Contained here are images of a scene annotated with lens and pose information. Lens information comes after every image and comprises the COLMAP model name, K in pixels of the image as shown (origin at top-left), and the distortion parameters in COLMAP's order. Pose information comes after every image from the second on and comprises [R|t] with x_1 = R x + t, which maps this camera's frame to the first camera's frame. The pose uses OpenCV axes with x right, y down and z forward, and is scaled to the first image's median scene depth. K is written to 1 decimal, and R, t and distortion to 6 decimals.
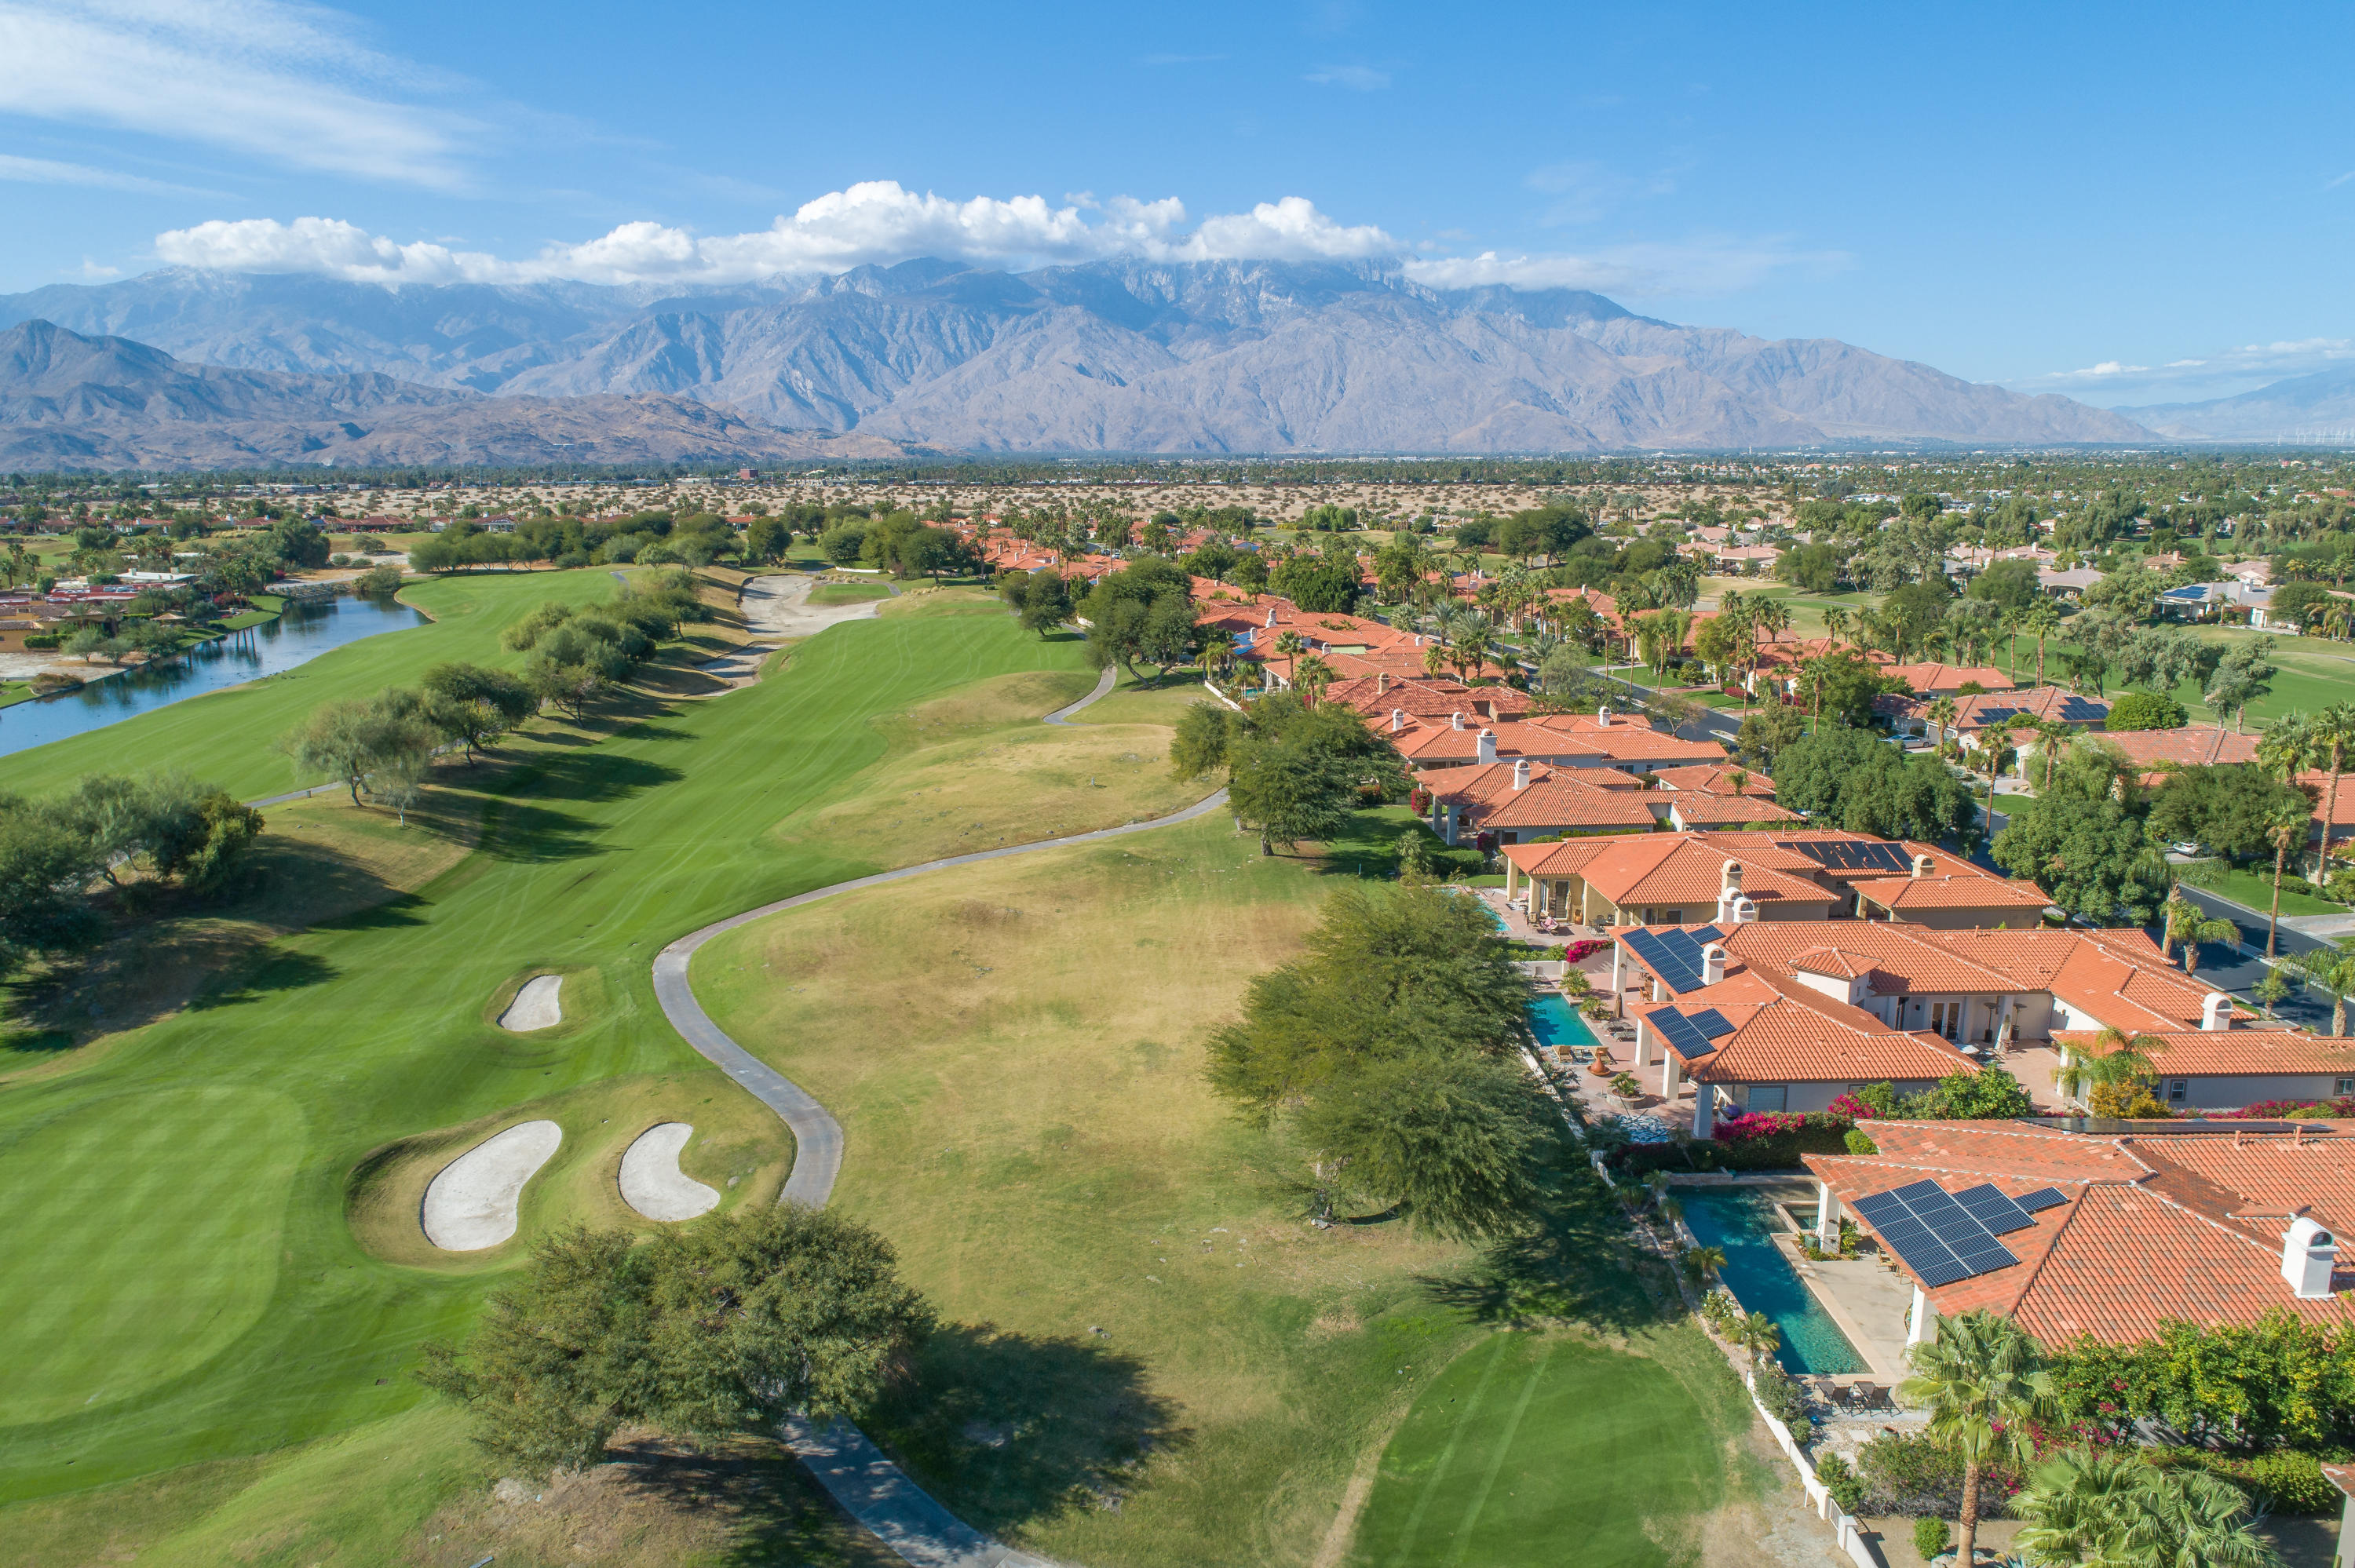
lens RADIAL K [[1585.9, 0, 1184.0], [0, 1585.9, 780.0], [0, 0, 1]] dist [-0.005395, 0.005341]
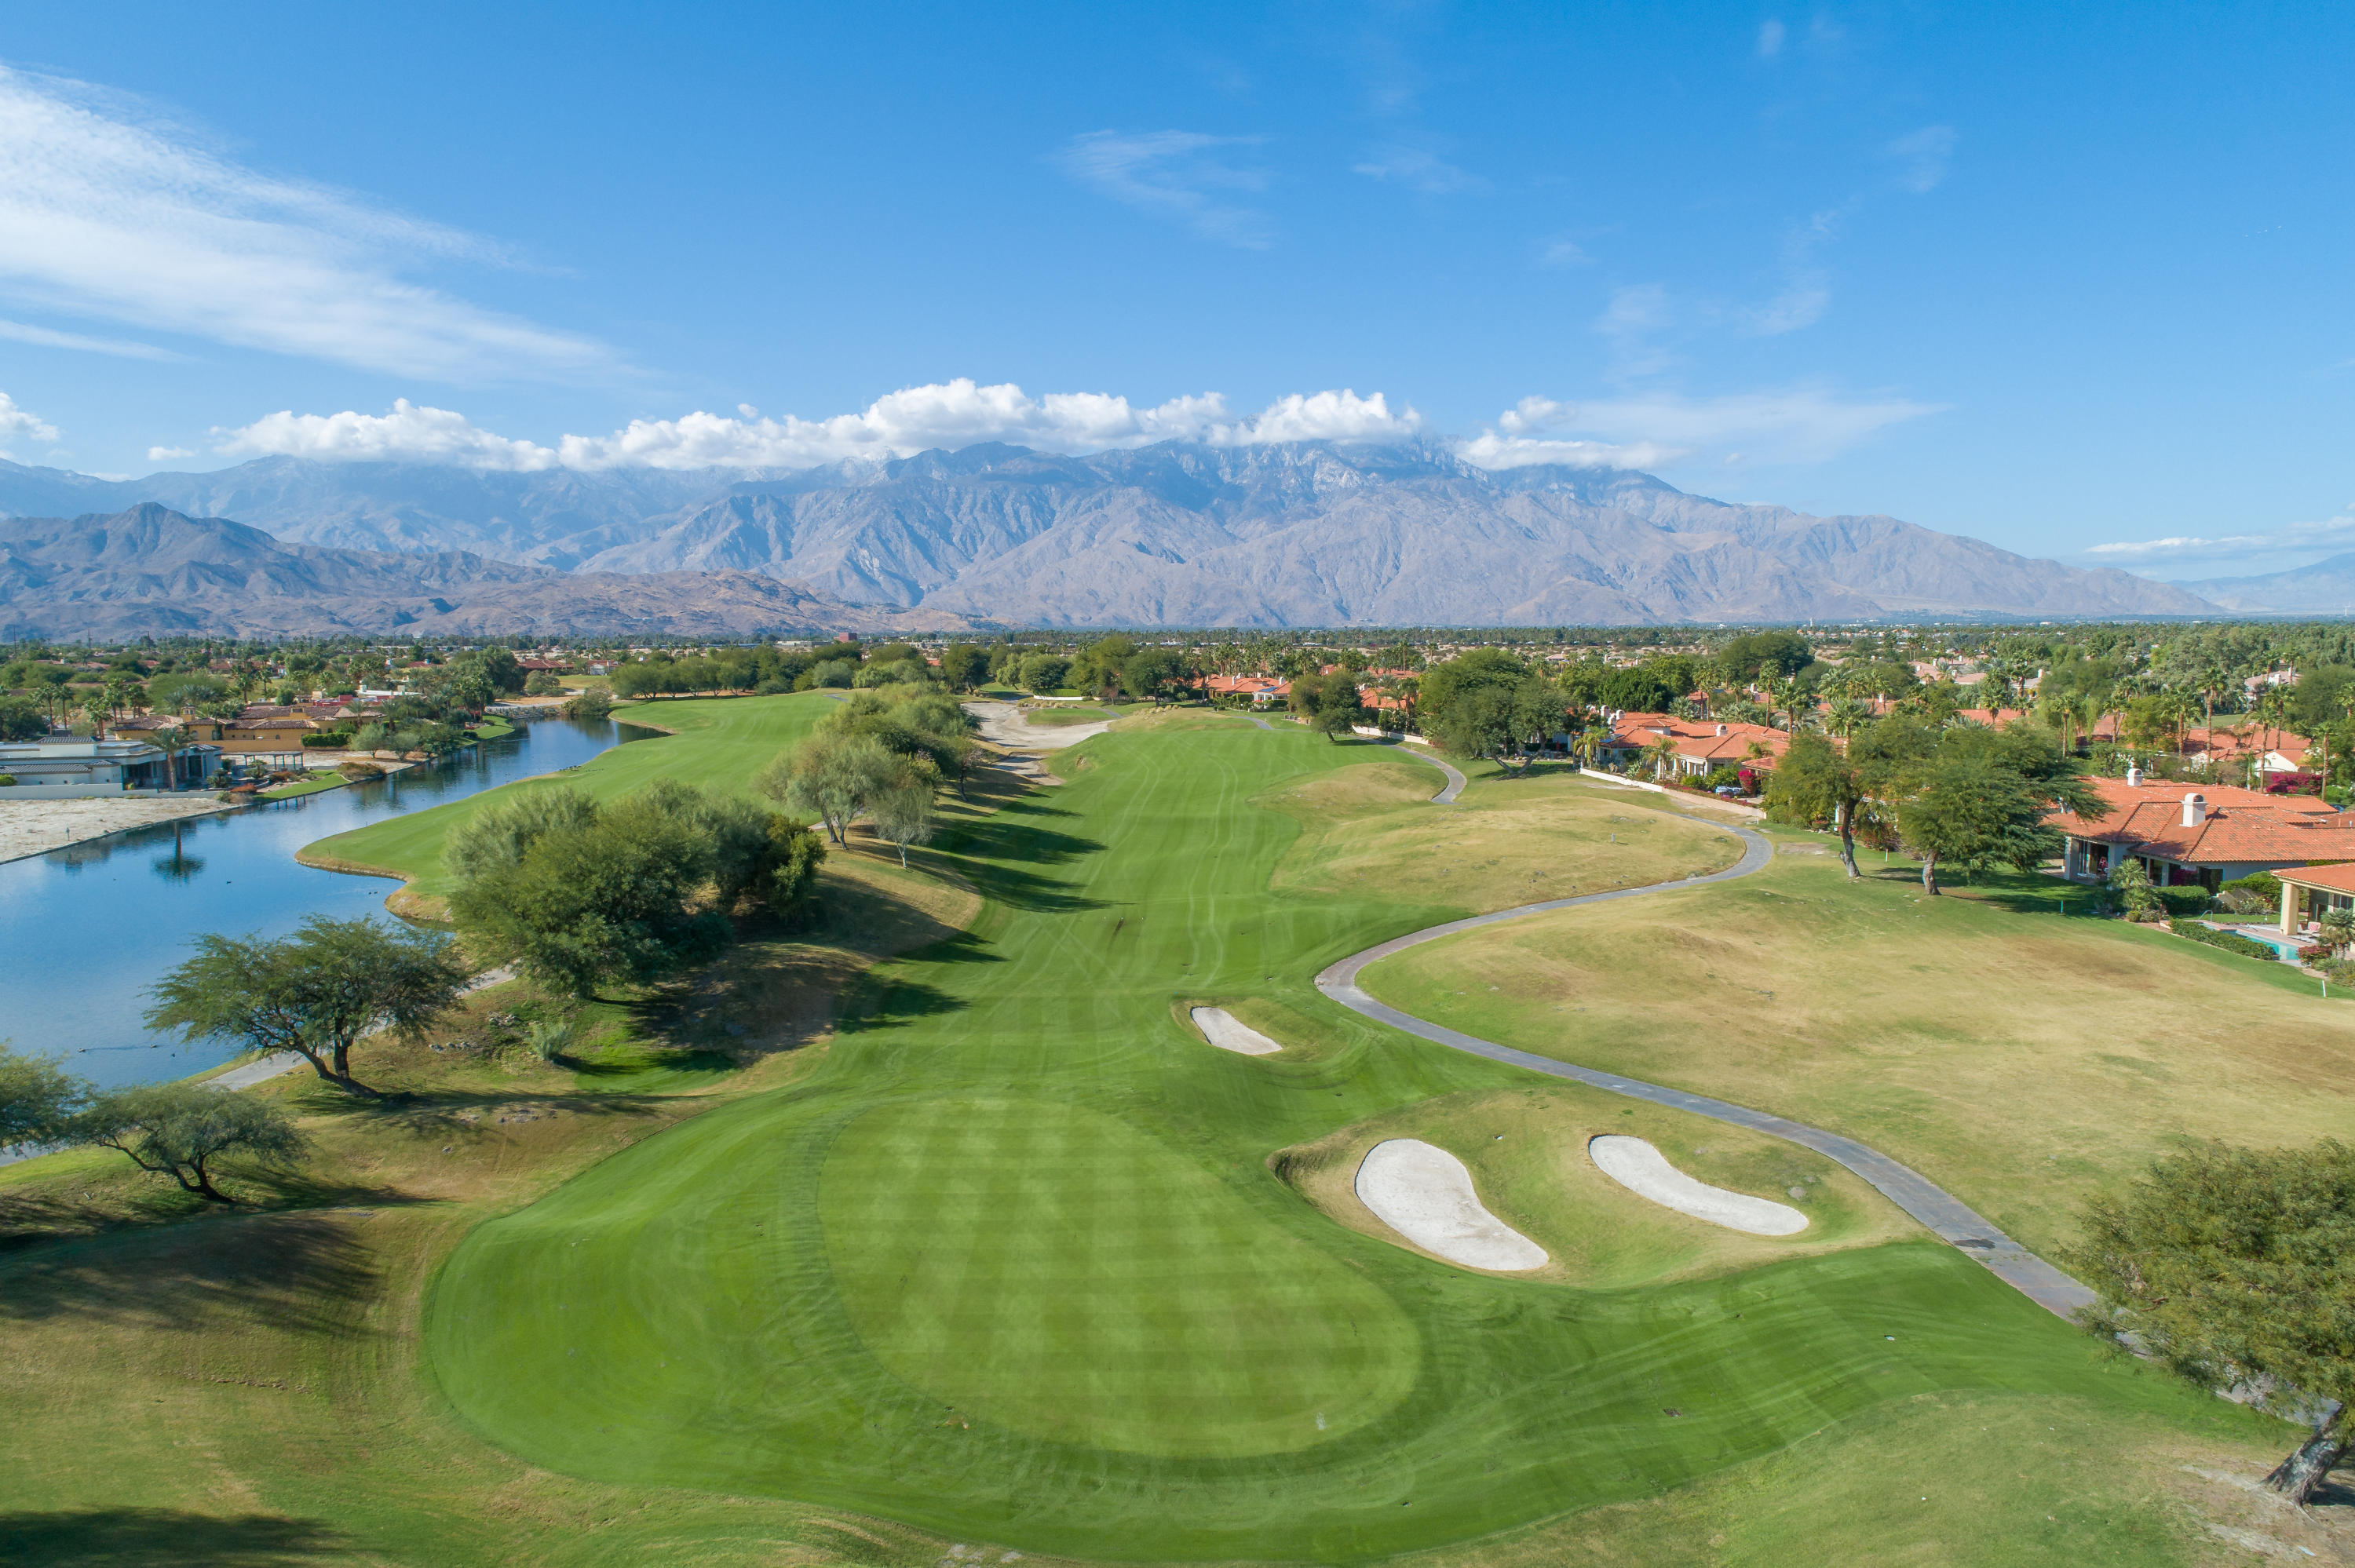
lens RADIAL K [[1585.9, 0, 1184.0], [0, 1585.9, 780.0], [0, 0, 1]] dist [-0.005395, 0.005341]
pose [[0.999461, 0.001140, -0.032817, -0.107473], [-0.004689, 0.994108, -0.108290, 0.026371], [0.032500, 0.108386, 0.993578, 0.038113]]
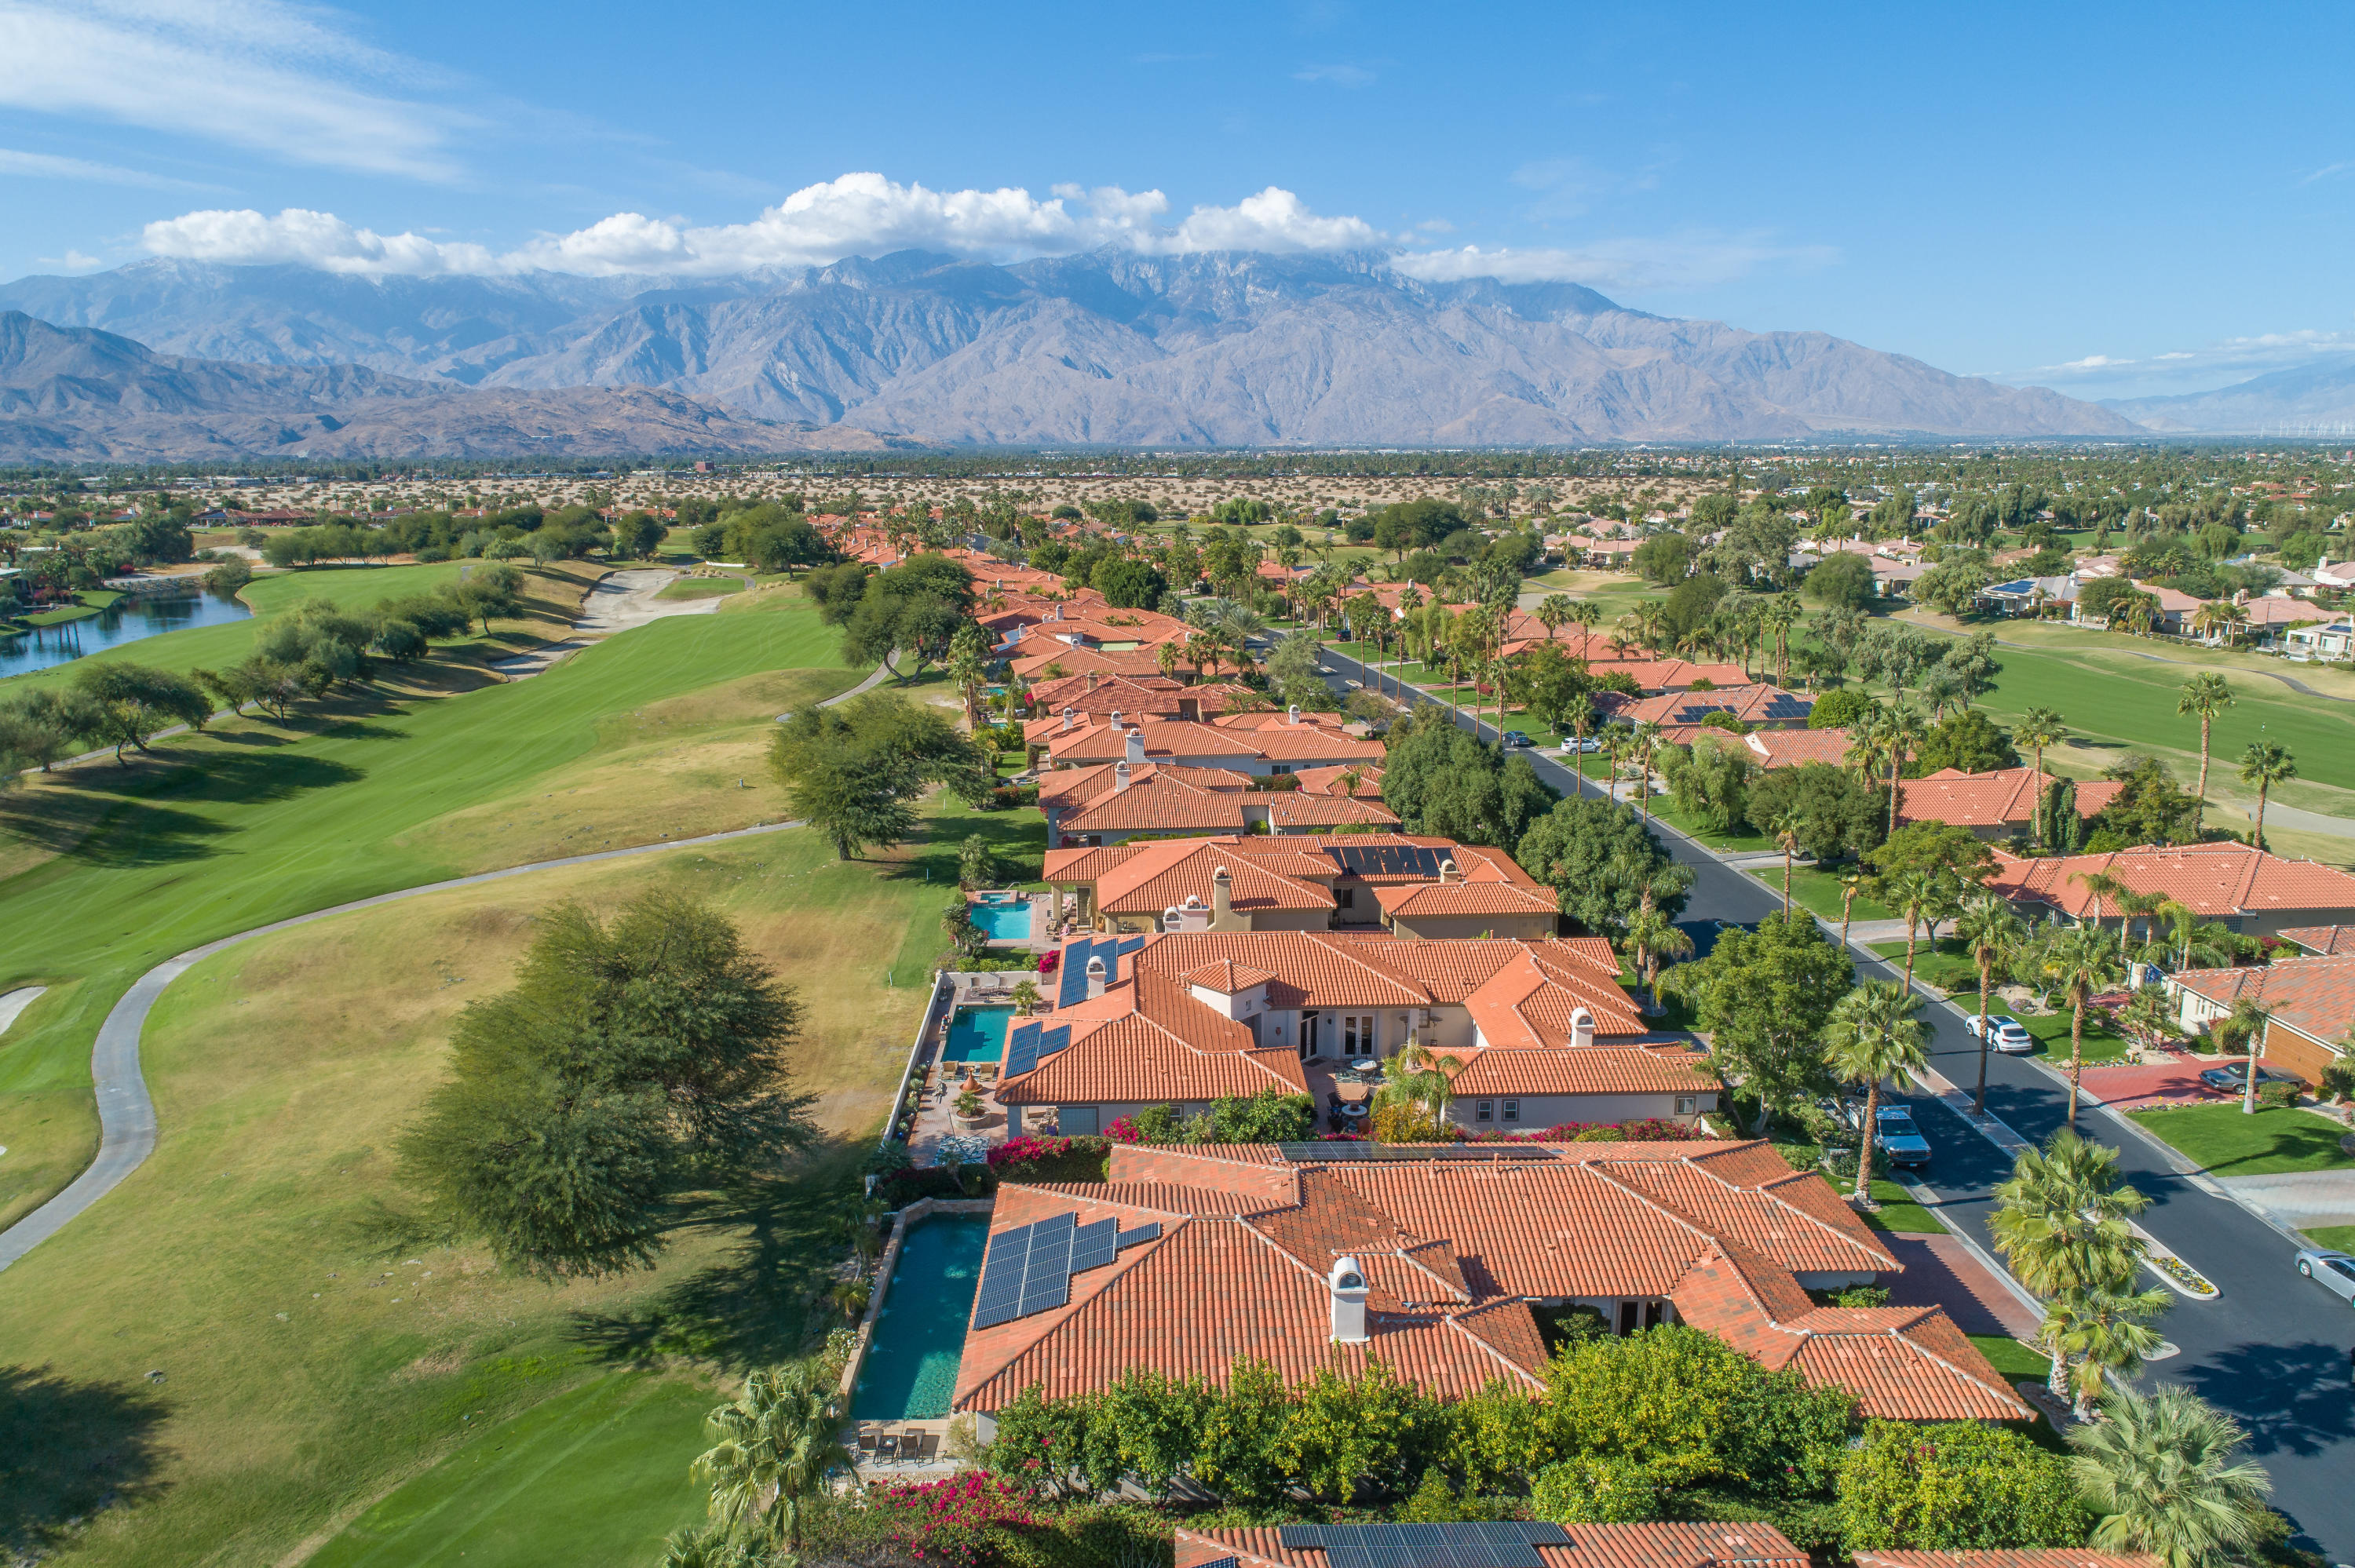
lens RADIAL K [[1585.9, 0, 1184.0], [0, 1585.9, 780.0], [0, 0, 1]] dist [-0.005395, 0.005341]
pose [[0.999981, -0.001141, 0.006024, 0.083357], [0.001114, 0.999989, 0.004543, -0.001885], [-0.006029, -0.004536, 0.999972, 0.007264]]
